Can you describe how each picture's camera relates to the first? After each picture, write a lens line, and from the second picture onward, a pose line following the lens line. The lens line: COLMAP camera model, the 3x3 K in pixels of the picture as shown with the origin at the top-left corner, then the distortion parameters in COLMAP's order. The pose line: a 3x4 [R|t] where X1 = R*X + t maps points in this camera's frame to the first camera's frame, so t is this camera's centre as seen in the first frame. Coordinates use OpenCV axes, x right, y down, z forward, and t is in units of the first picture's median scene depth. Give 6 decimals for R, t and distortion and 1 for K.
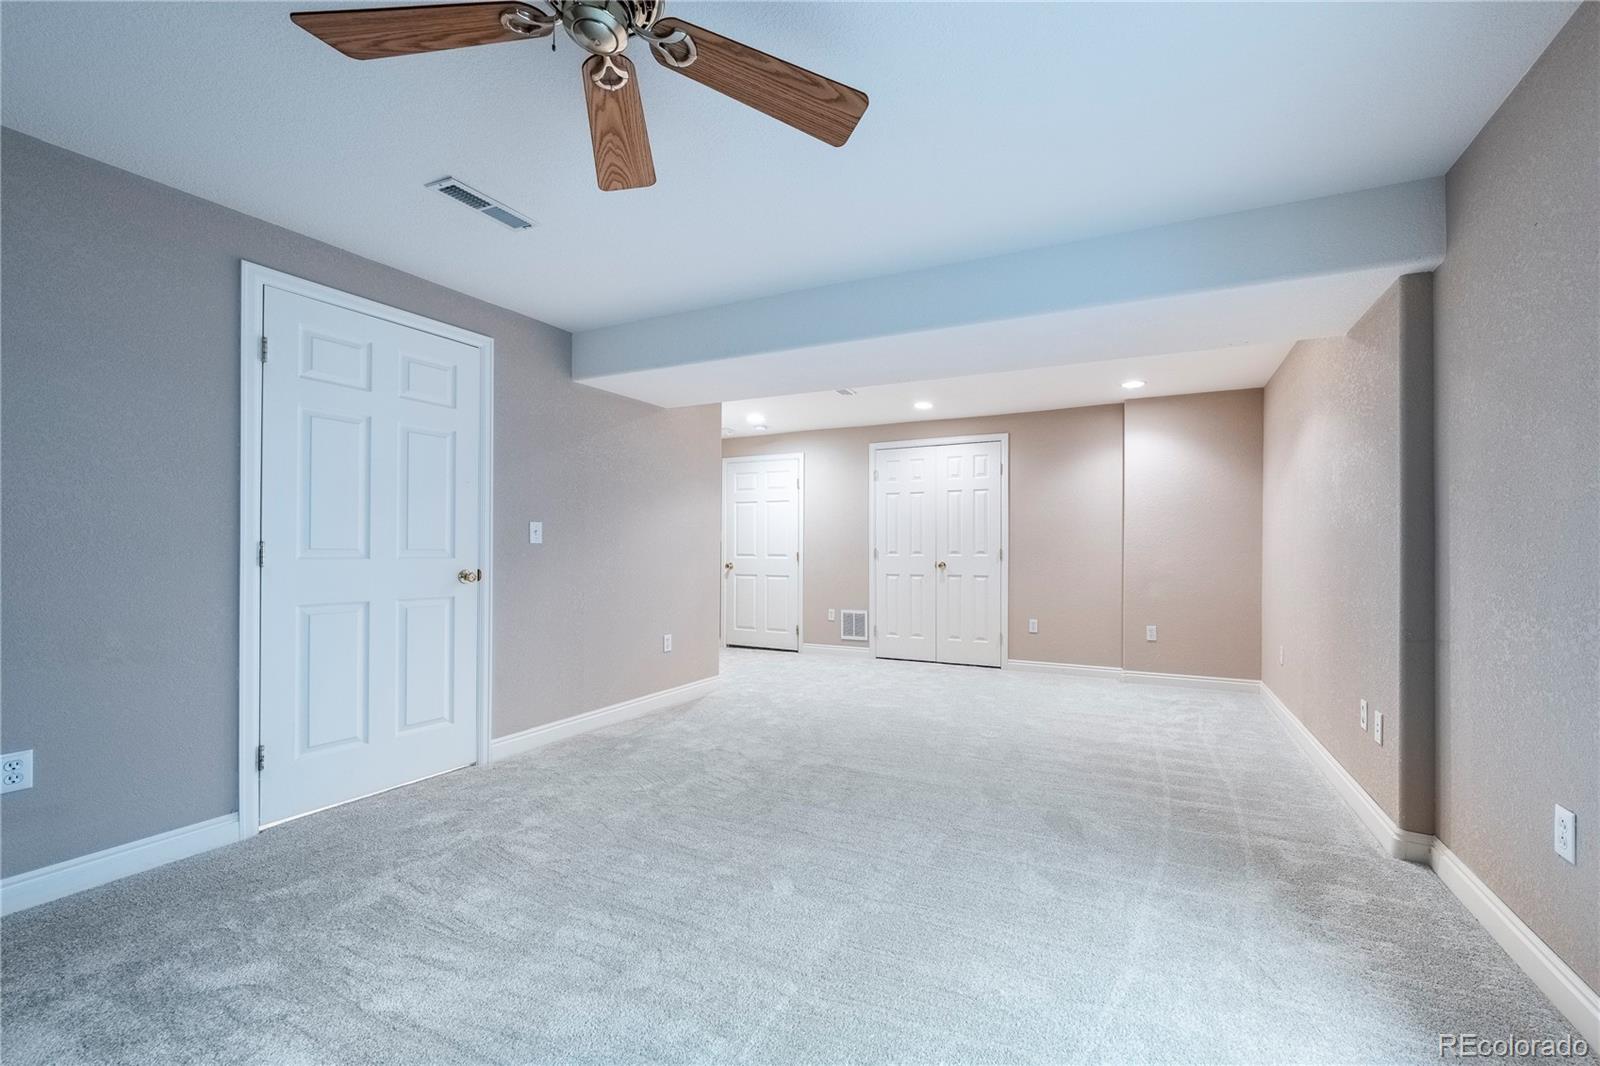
lens RADIAL K [[735.8, 0, 800.0], [0, 735.8, 533.0], [0, 0, 1]] dist [0.000108, 0.000043]
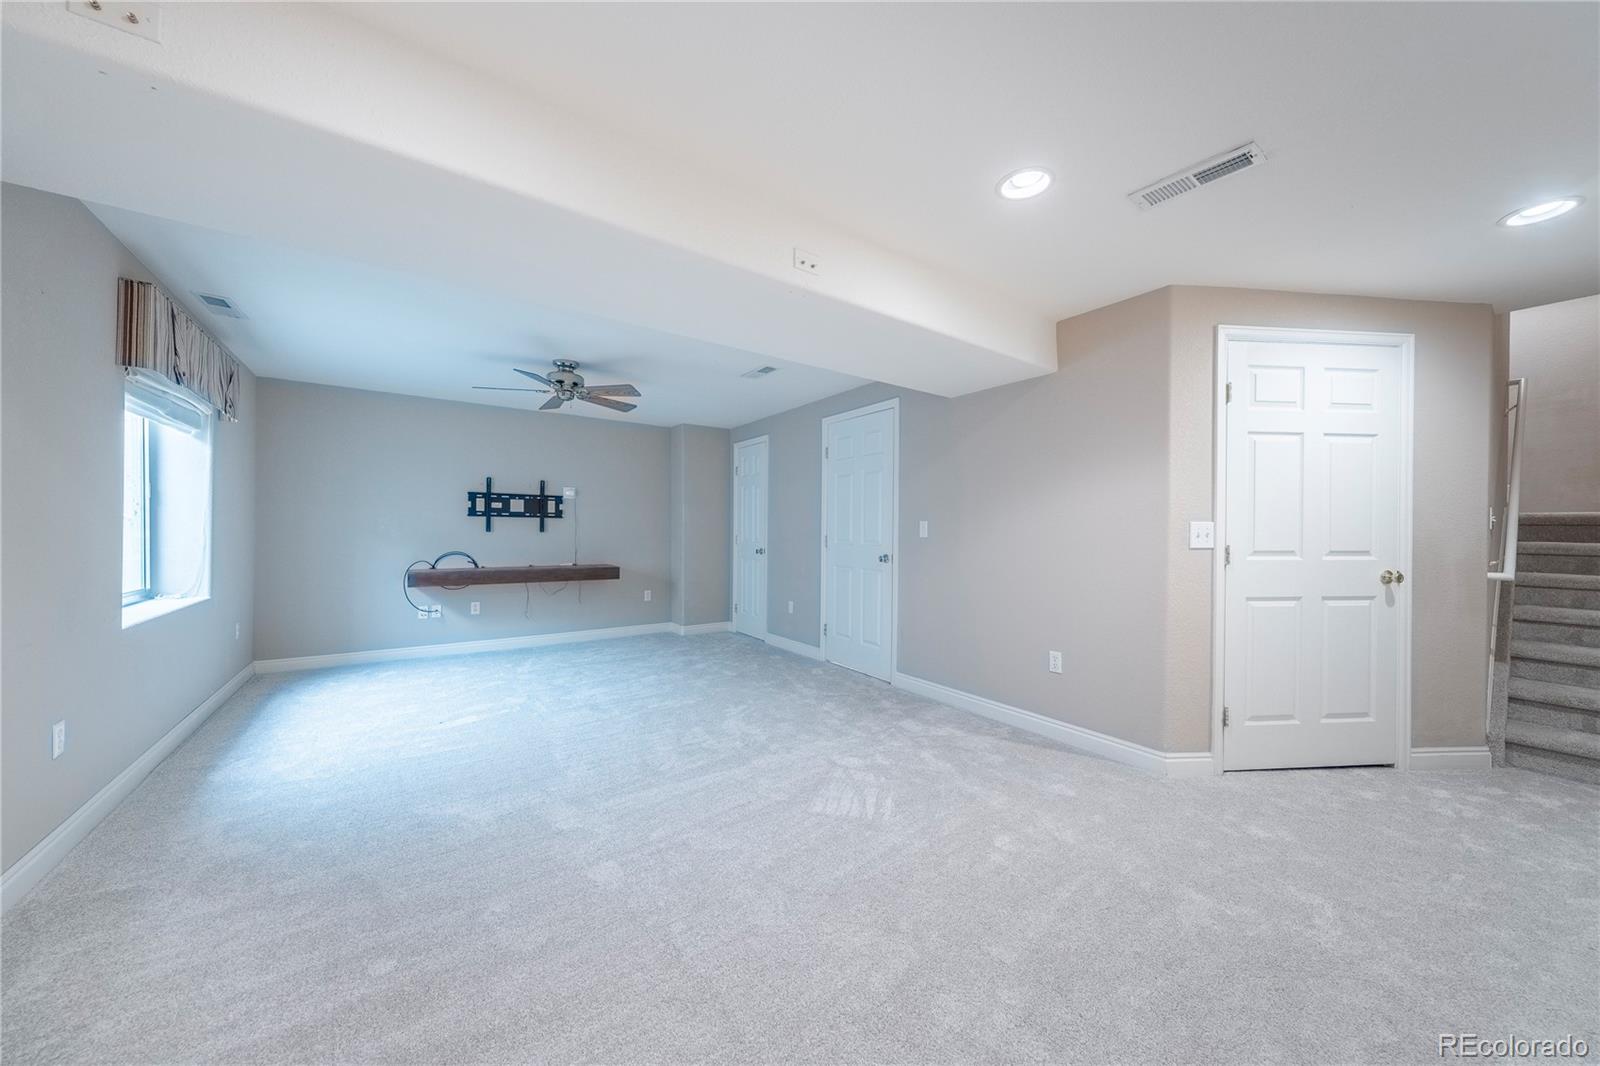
lens RADIAL K [[542.3, 0, 800.0], [0, 542.3, 533.0], [0, 0, 1]] dist [-0.000056, -0.000001]
pose [[-0.438089, -0.001721, -0.898930, 0.590045], [0.001160, 0.999996, -0.002479, 0.008482], [0.898931, -0.002129, -0.438085, 1.216203]]
